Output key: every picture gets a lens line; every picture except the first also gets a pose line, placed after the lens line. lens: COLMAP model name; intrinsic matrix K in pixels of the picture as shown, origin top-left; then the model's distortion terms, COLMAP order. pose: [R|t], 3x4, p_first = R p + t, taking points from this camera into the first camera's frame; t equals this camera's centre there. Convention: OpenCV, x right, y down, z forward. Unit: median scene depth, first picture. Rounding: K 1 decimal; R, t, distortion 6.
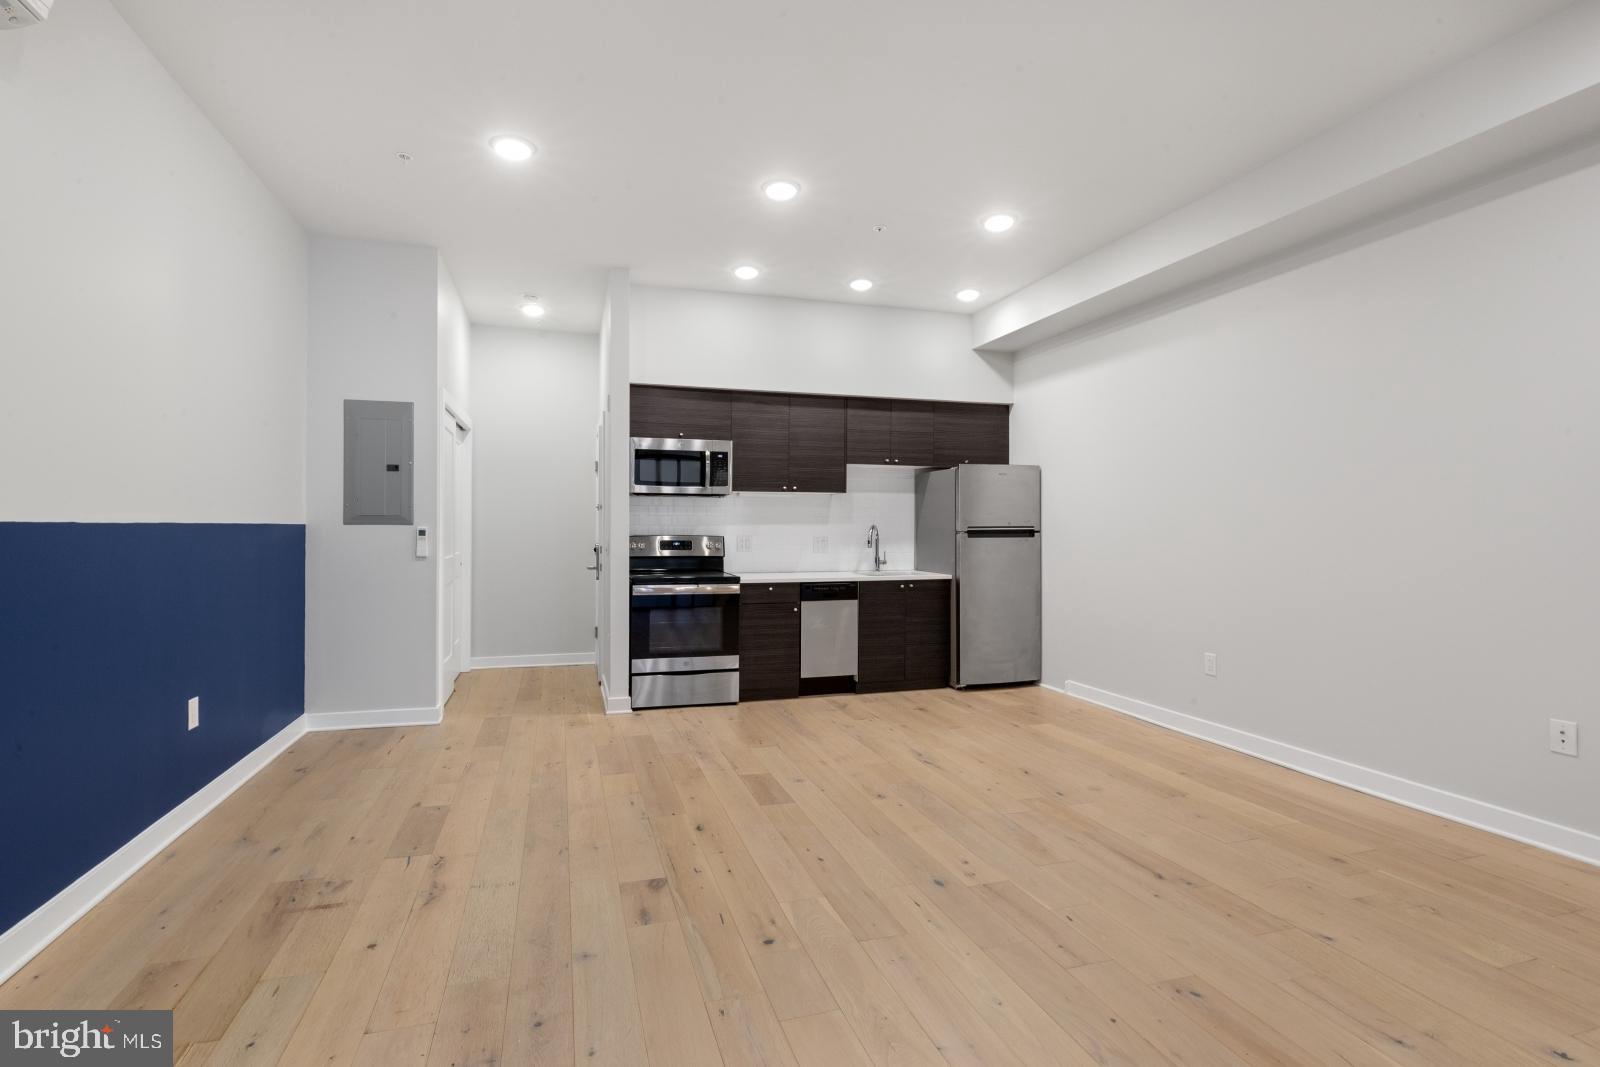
lens RADIAL K [[746.9, 0, 792.2], [0, 746.9, 515.1], [0, 0, 1]] dist [0.004934, -0.000186]
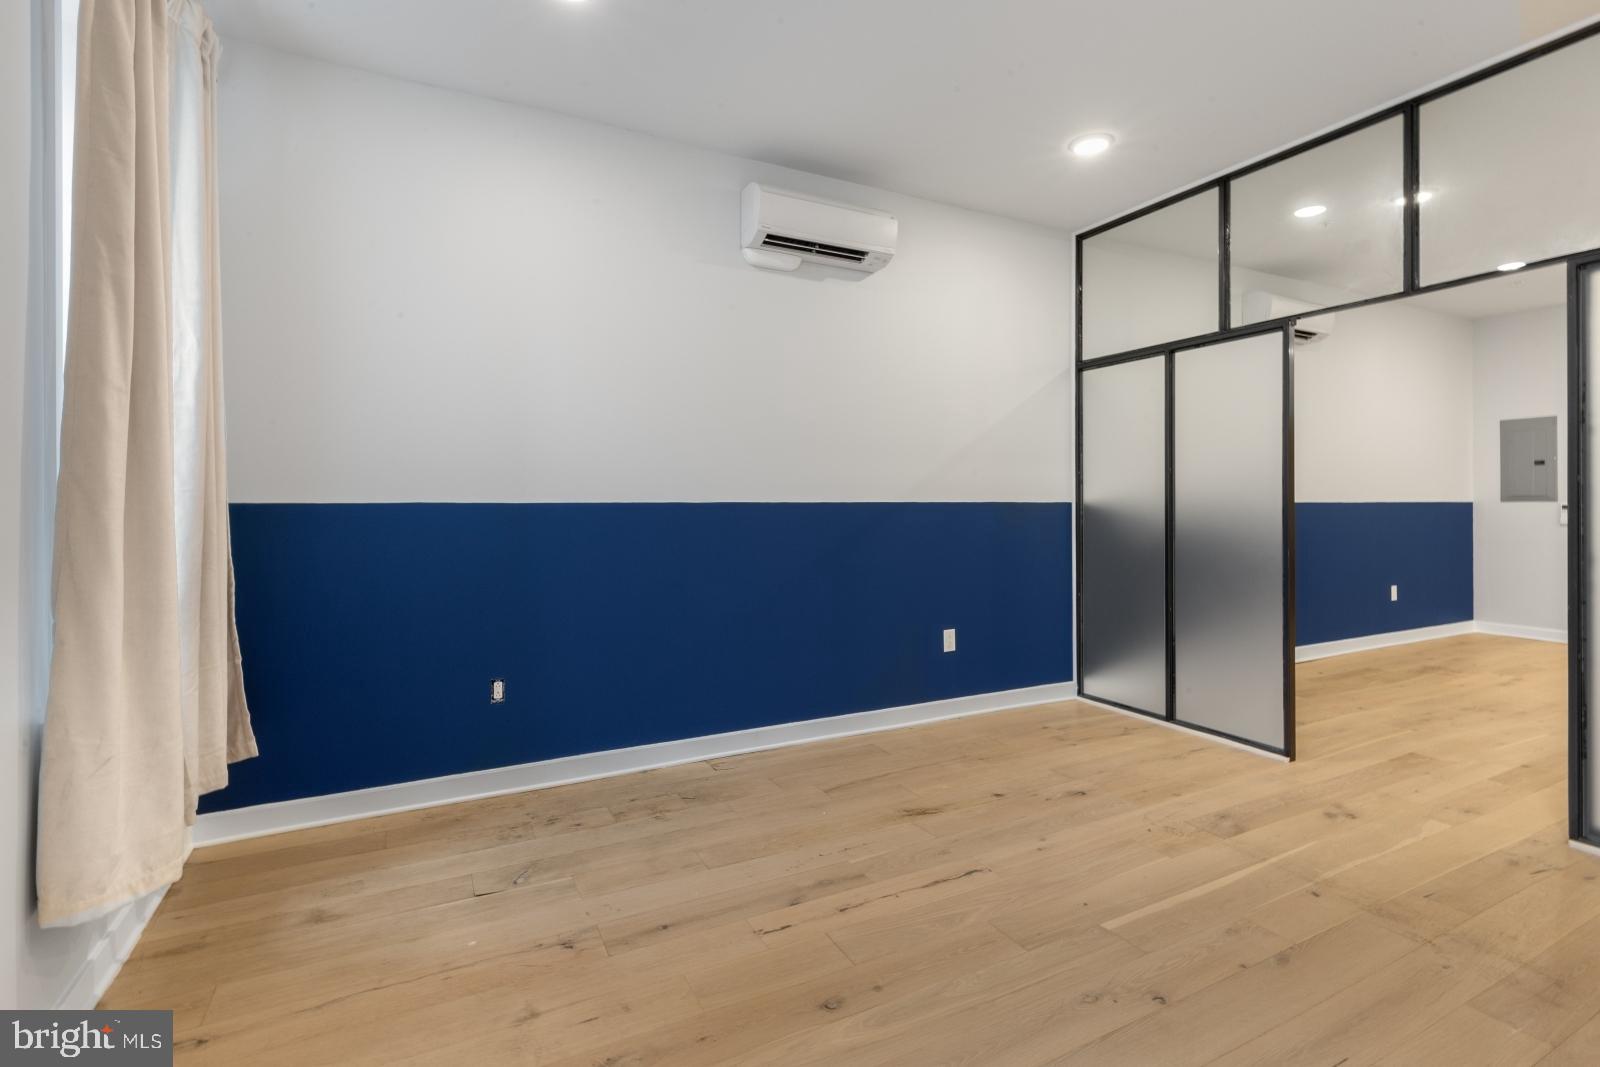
lens RADIAL K [[750.2, 0, 782.6], [0, 750.2, 497.4], [0, 0, 1]] dist [0.009169, -0.000510]
pose [[0.162503, -0.012402, -0.986630, 0.582275], [0.019379, 0.999768, -0.009376, -0.008674], [0.986518, -0.017596, 0.162706, -0.587599]]
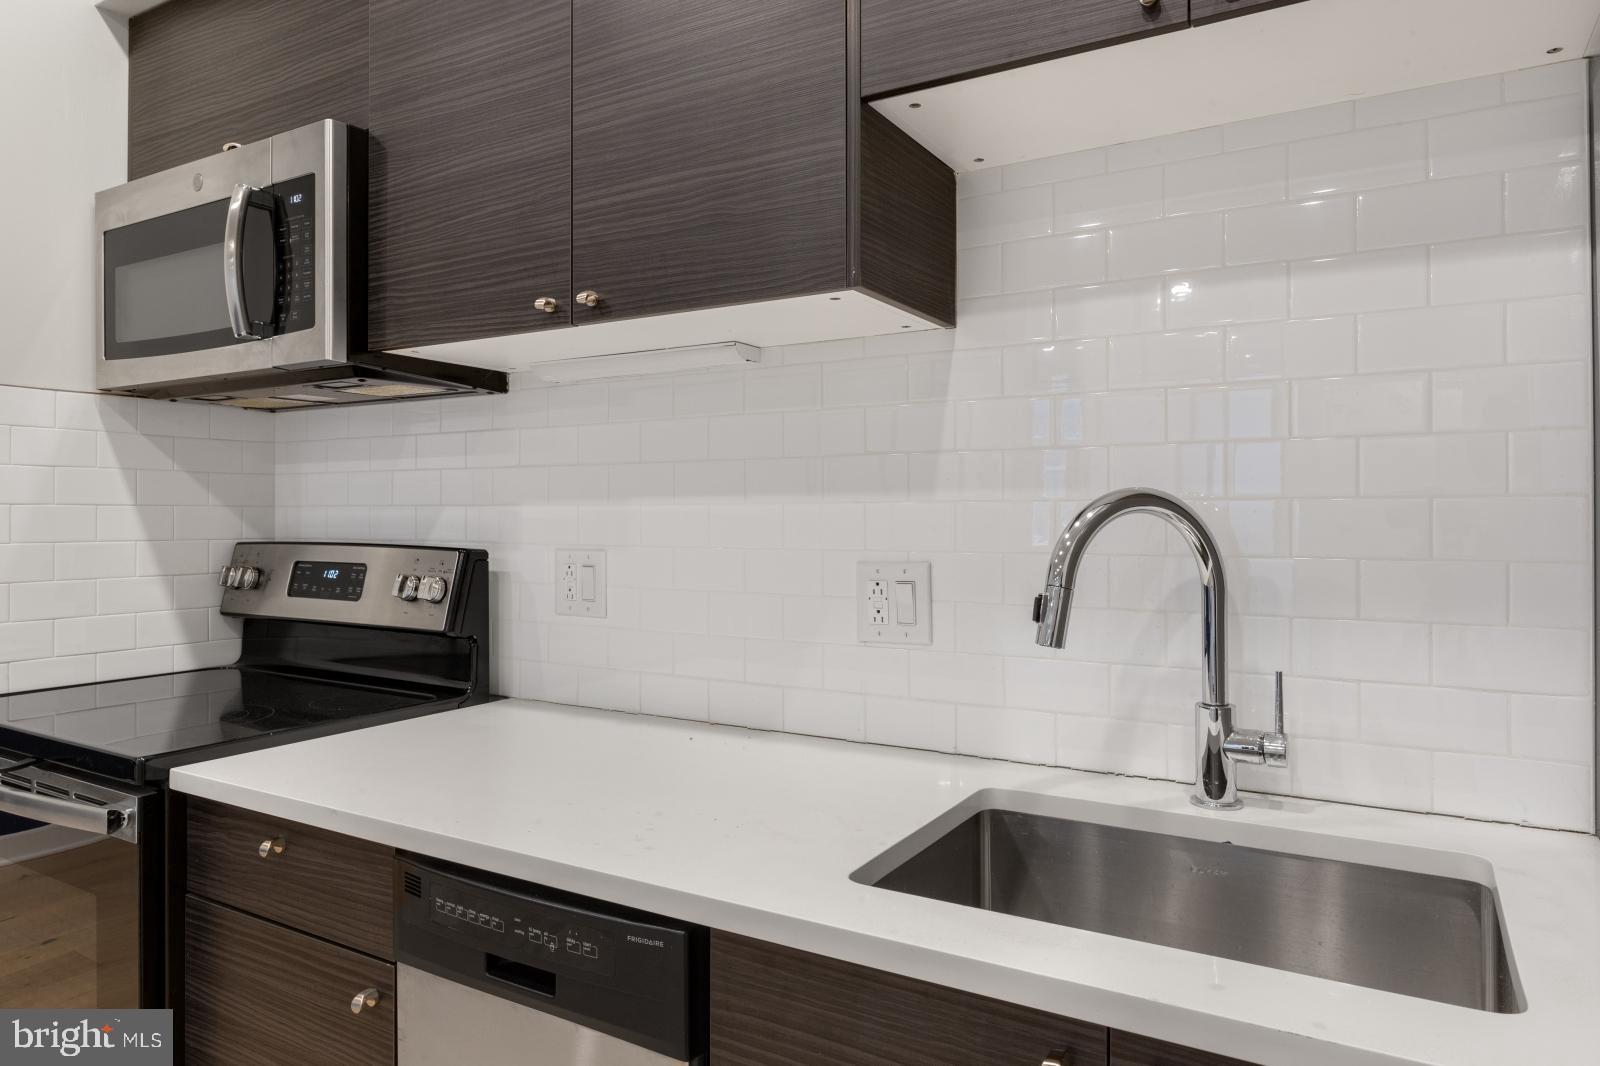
lens RADIAL K [[1015.4, 0, 801.7], [0, 1015.4, 504.5], [0, 0, 1]] dist [0.002294, -0.000251]
pose [[0.669302, -0.013855, -0.742861, 0.236180], [0.013375, 0.999889, -0.006599, 0.018338], [0.742870, -0.005519, 0.669413, 0.909700]]
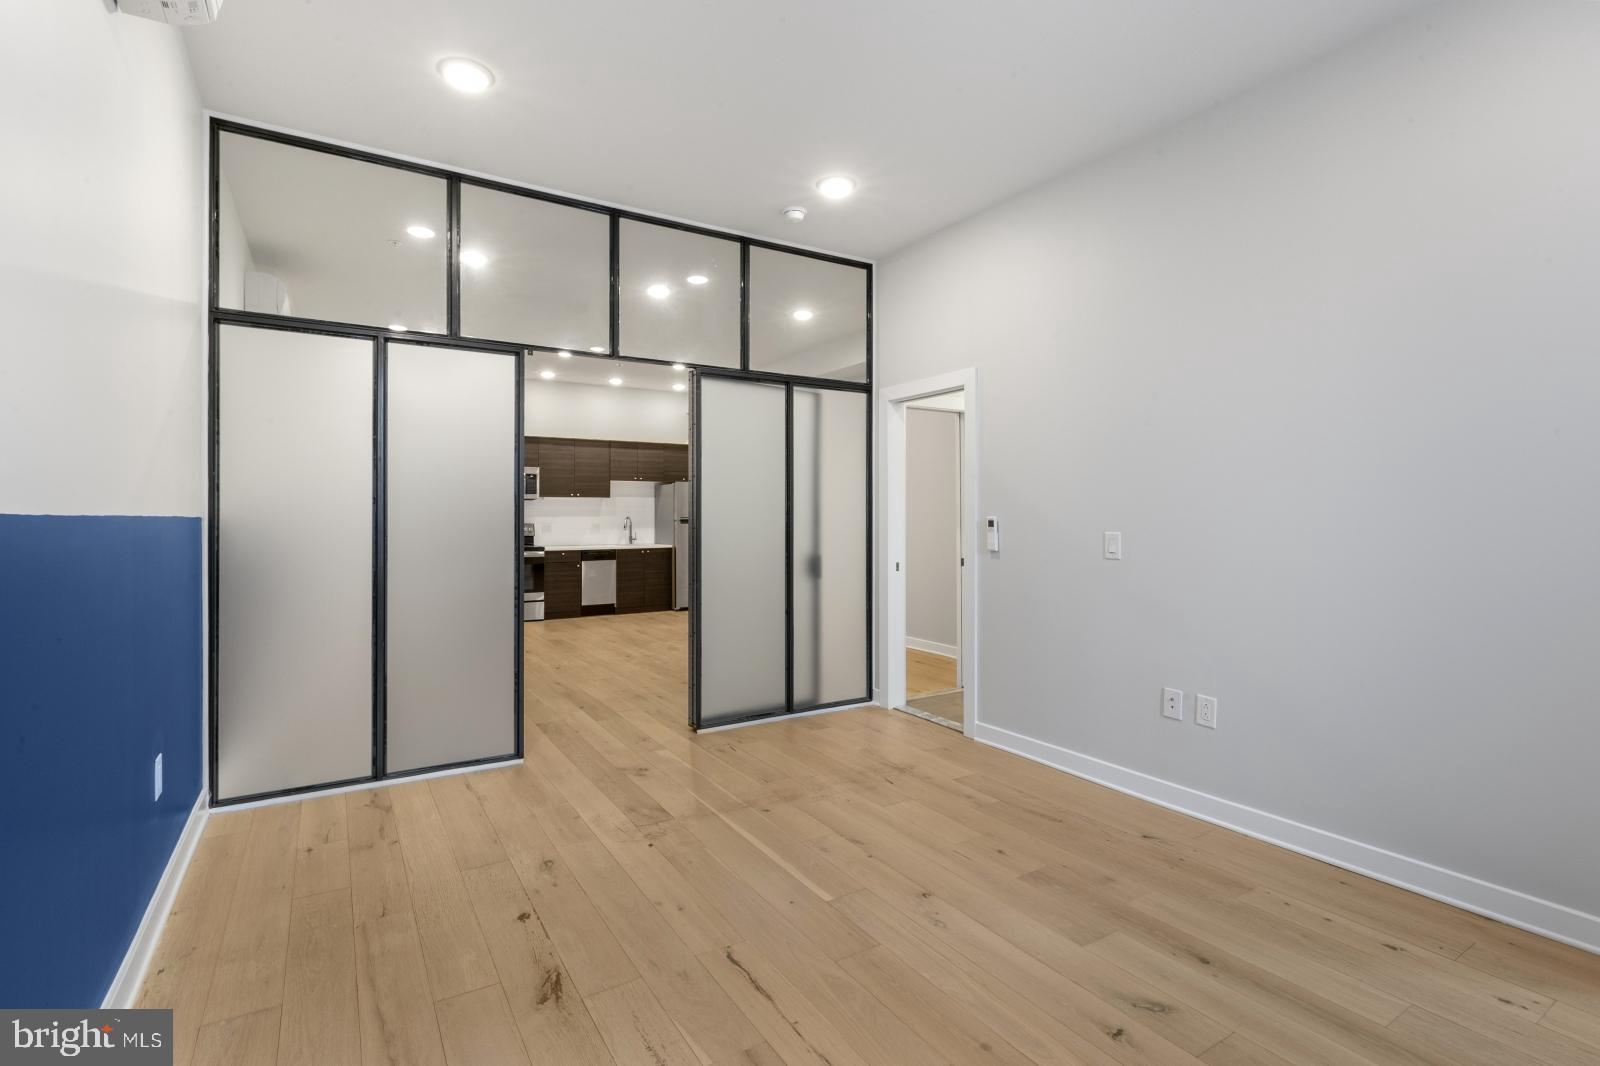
lens RADIAL K [[746.9, 0, 792.2], [0, 746.9, 514.6], [0, 0, 1]] dist [0.004934, -0.000186]
pose [[0.967629, -0.003607, 0.252351, 0.047254], [0.000200, 0.999908, 0.013526, -0.015313], [-0.252377, -0.013038, 0.967541, -0.789765]]
